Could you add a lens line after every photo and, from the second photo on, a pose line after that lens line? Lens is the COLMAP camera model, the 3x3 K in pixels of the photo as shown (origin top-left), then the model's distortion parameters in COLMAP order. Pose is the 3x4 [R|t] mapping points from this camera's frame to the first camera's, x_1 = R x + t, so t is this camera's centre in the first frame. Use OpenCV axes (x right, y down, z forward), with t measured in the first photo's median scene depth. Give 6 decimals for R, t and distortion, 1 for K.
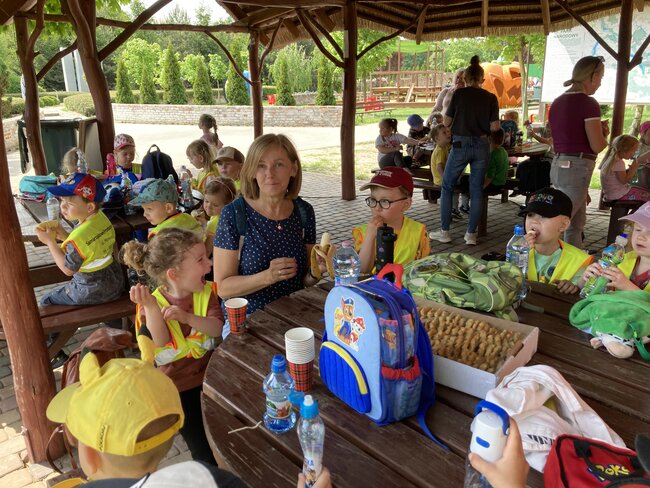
lens RADIAL K [[529.7, 0, 324.3], [0, 529.7, 243.9], [0, 0, 1]] dist [0.016905, -0.001864]
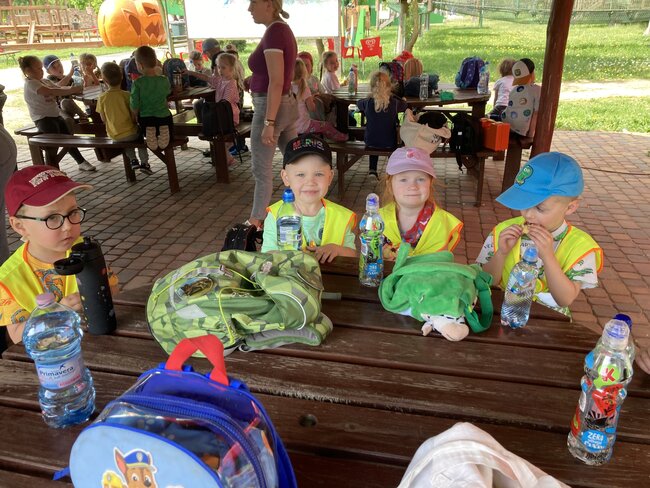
lens RADIAL K [[529.7, 0, 324.5], [0, 529.7, 245.3], [0, 0, 1]] dist [0.016905, -0.001864]
pose [[0.810464, -0.232701, 0.537585, -0.019834], [0.174863, 0.971977, 0.157110, -0.084046], [-0.559080, -0.033329, 0.828443, 0.380471]]
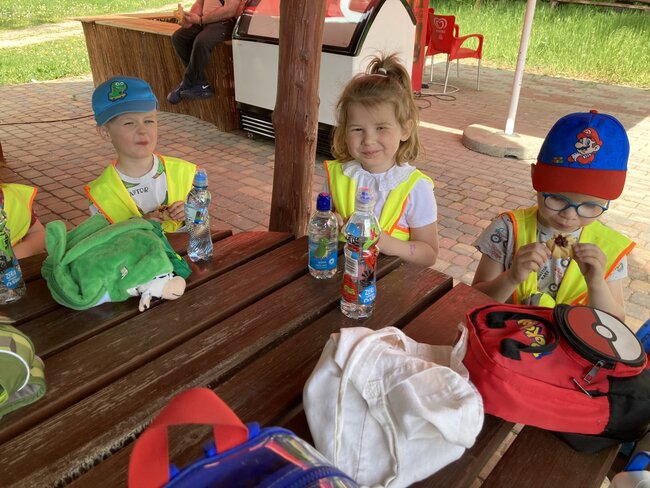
lens RADIAL K [[529.7, 0, 323.4], [0, 529.7, 242.9], [0, 0, 1]] dist [0.016905, -0.001864]
pose [[-0.099949, -0.456803, 0.883935, -0.067932], [0.289206, 0.836691, 0.465089, -0.113316], [-0.952035, 0.302124, 0.048484, 0.661372]]
